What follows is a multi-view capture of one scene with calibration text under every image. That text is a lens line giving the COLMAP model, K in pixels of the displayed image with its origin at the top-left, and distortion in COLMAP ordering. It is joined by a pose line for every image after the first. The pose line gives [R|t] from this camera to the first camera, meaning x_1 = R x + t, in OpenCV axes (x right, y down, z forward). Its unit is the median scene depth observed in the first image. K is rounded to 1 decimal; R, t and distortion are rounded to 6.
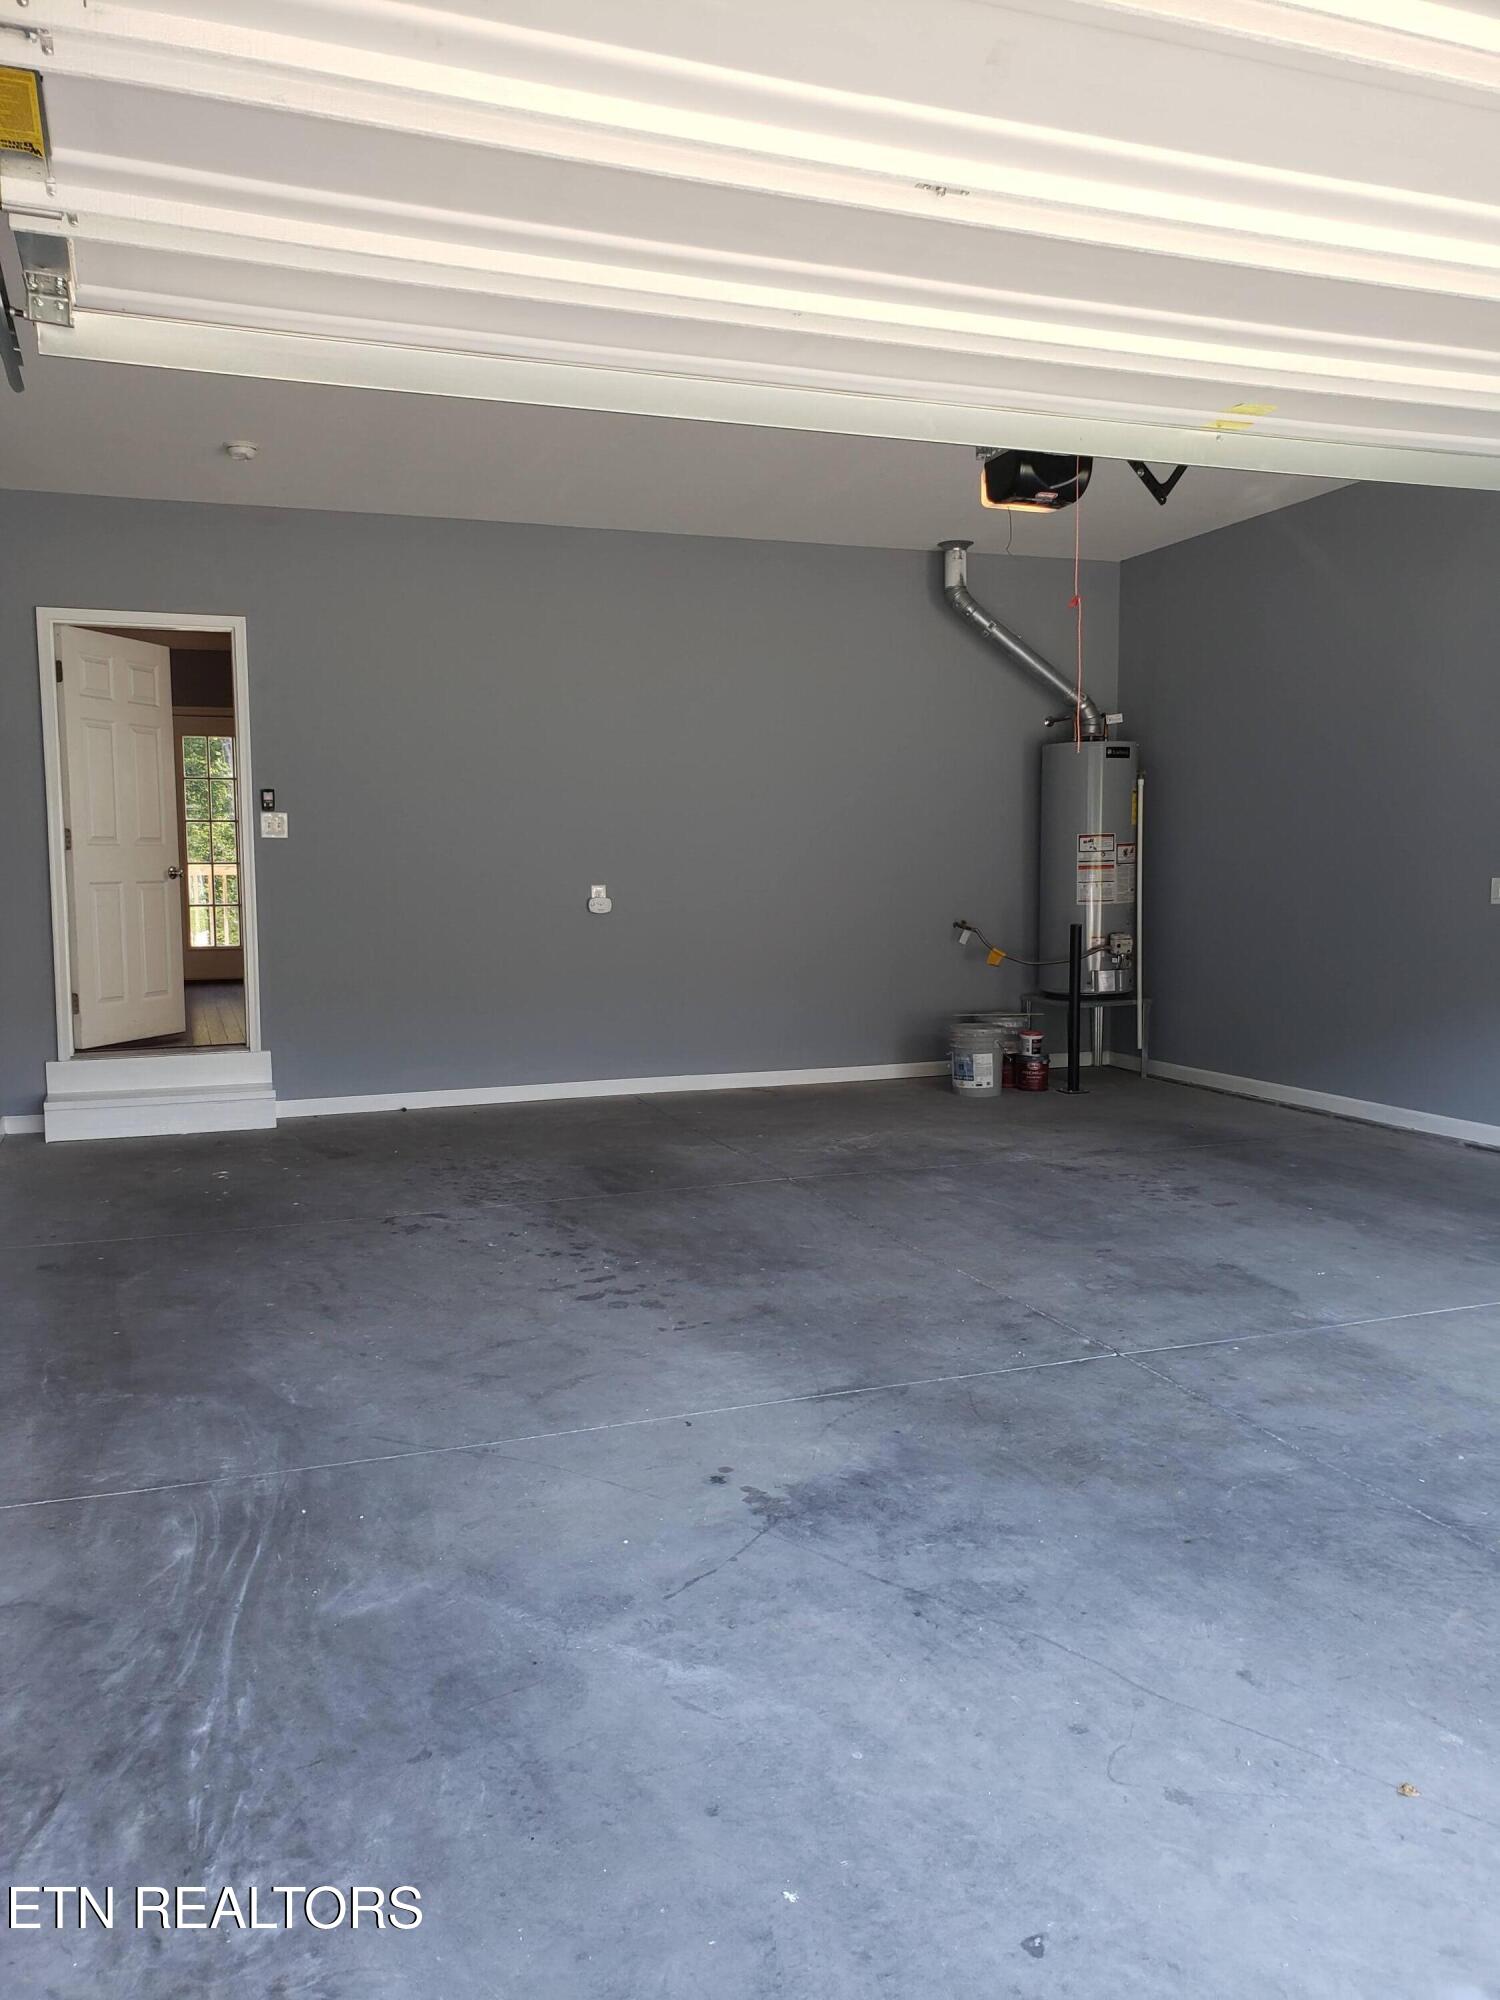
lens RADIAL K [[1557.6, 0, 731.1], [0, 1557.6, 1012.6], [0, 0, 1]] dist [0.113394, -0.229544]
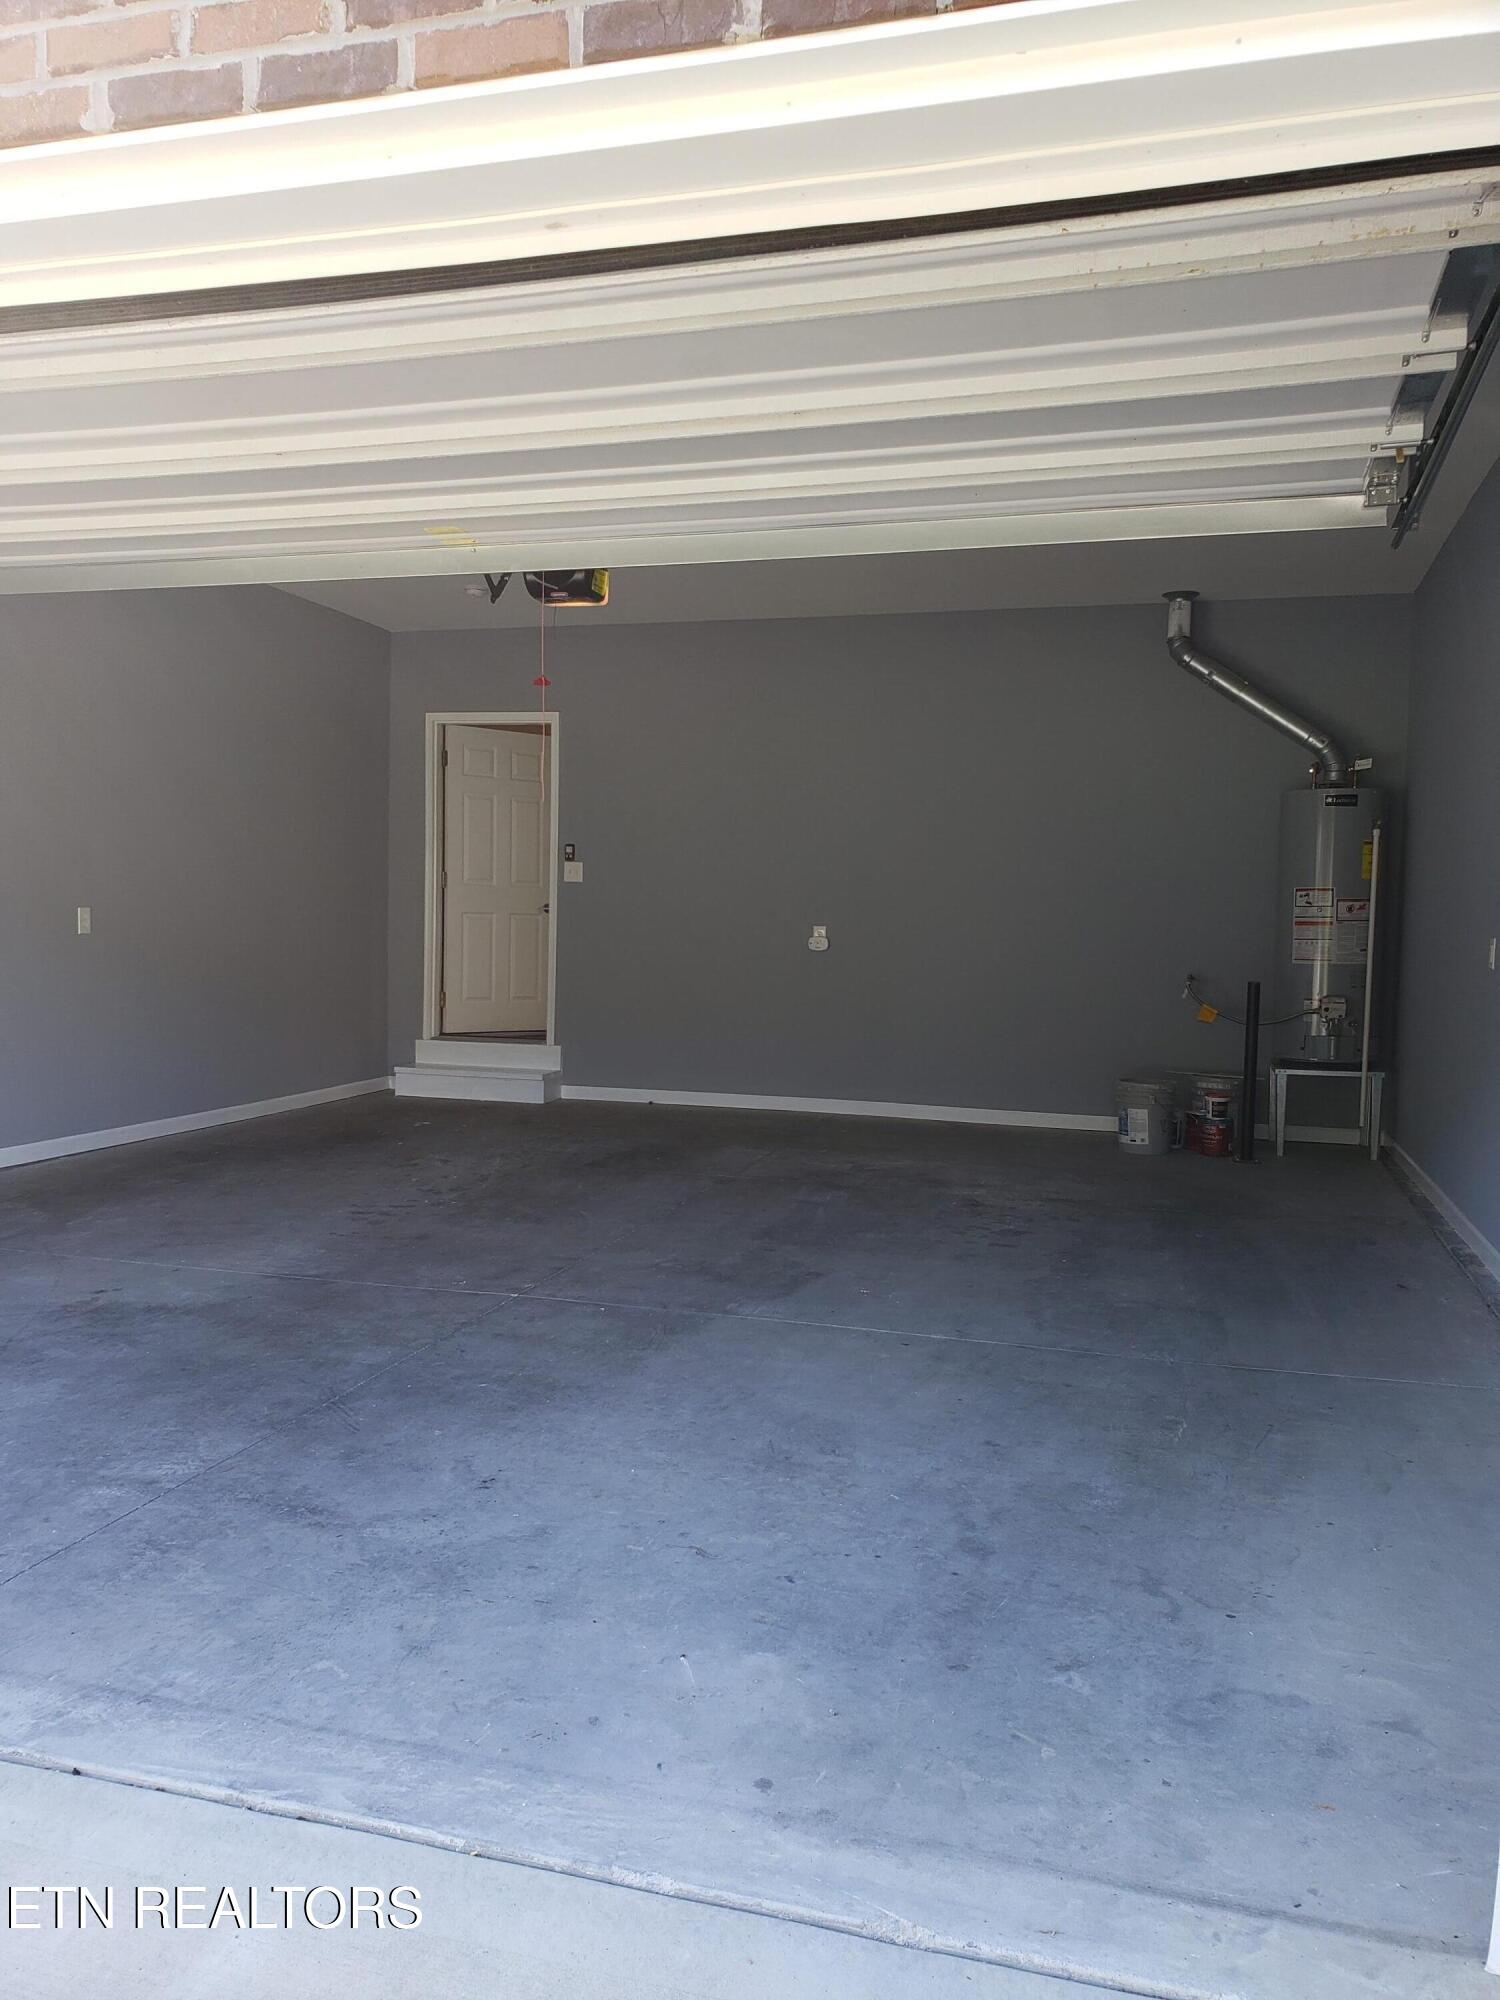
lens RADIAL K [[1538.0, 0, 745.3], [0, 1538.0, 1034.9], [0, 0, 1]] dist [0.003307, 0.008092]
pose [[0.796012, 0.067643, -0.601490, 0.955315], [-0.086906, 0.996212, -0.002978, 0.007854], [0.599010, 0.054643, 0.798875, 0.144389]]
